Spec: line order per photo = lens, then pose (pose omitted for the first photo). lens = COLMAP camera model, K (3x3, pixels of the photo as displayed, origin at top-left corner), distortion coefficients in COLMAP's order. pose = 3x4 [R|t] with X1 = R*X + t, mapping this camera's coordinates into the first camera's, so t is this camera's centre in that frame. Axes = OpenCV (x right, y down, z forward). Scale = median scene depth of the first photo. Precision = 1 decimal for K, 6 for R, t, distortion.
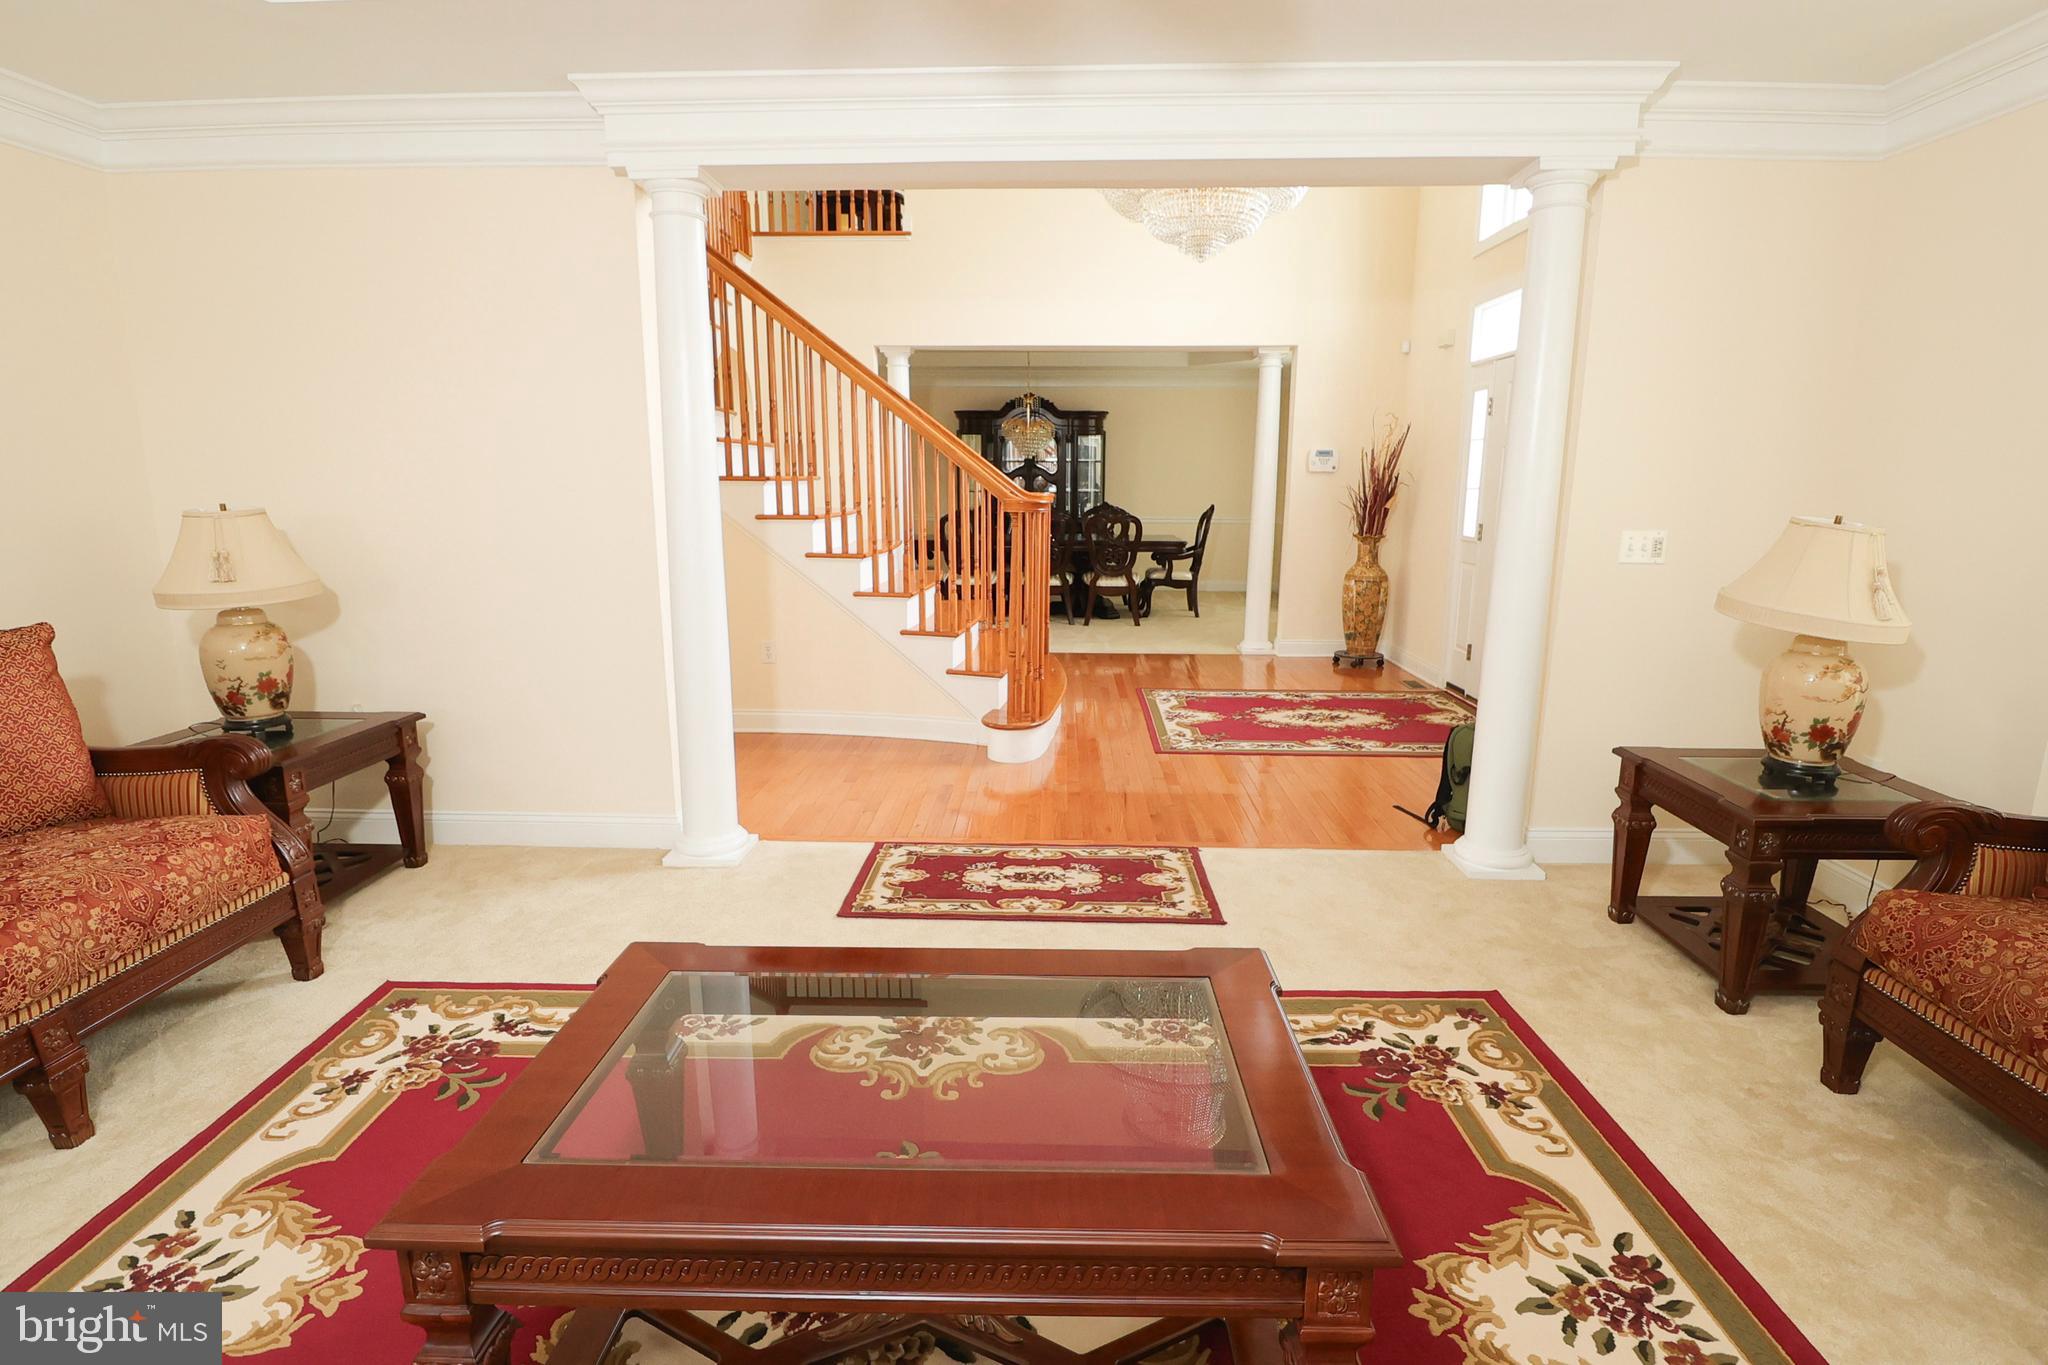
lens RADIAL K [[986.6, 0, 1017.0], [0, 986.6, 678.3], [0, 0, 1]] dist [-0.000893, -0.011588]
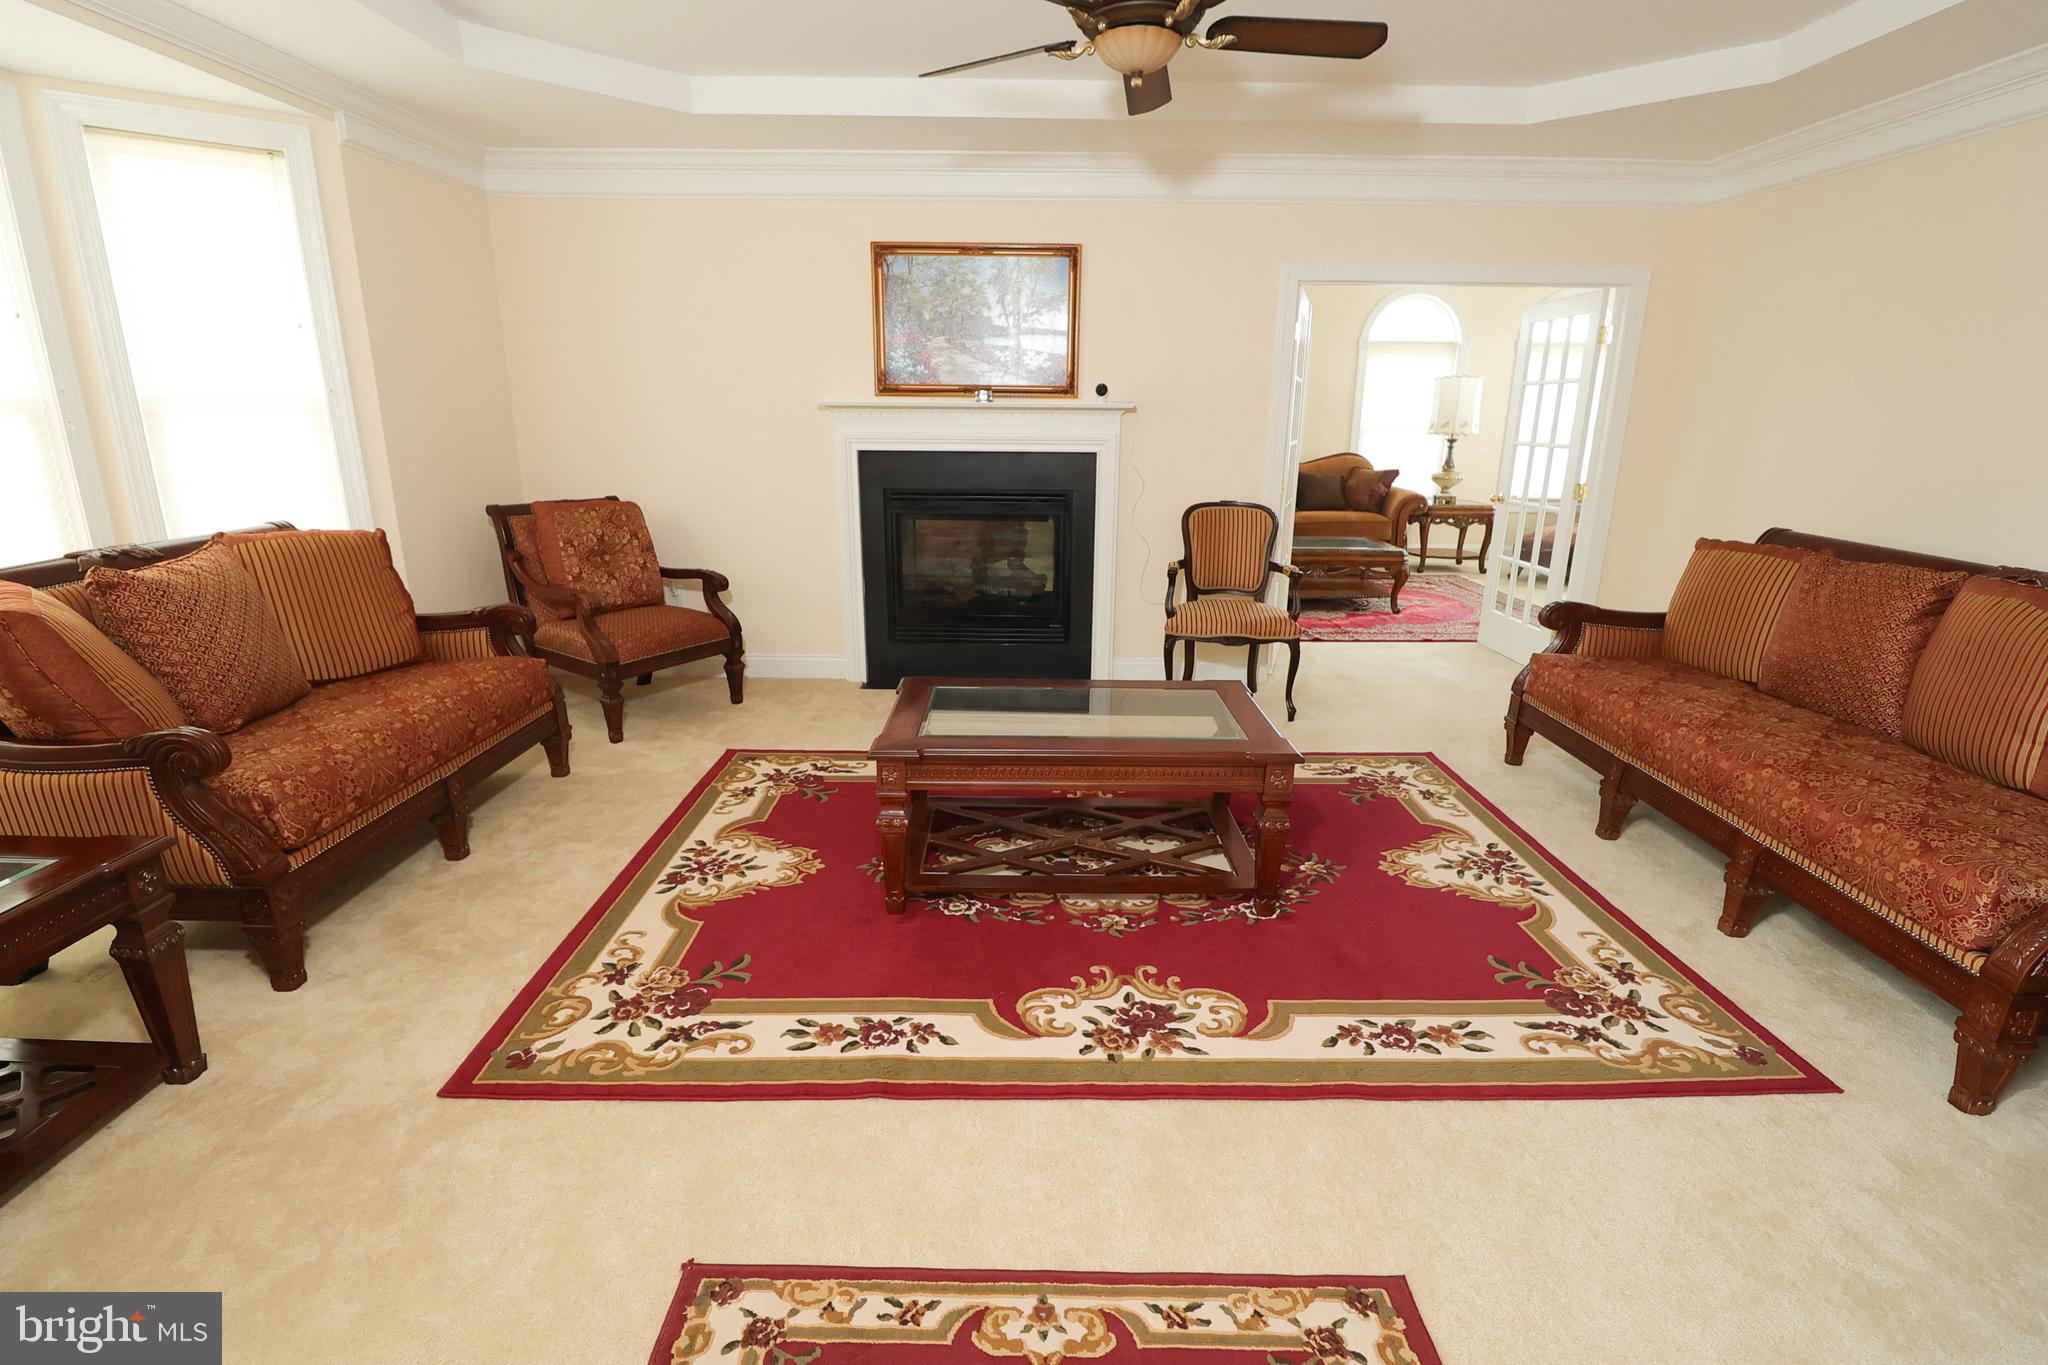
lens RADIAL K [[986.6, 0, 1017.0], [0, 986.6, 678.3], [0, 0, 1]] dist [-0.000893, -0.011588]
pose [[-0.999506, -0.005365, -0.030983, 0.060983], [-0.018822, 0.891390, 0.452847, -0.384838], [0.025189, 0.453206, -0.891050, 1.770529]]
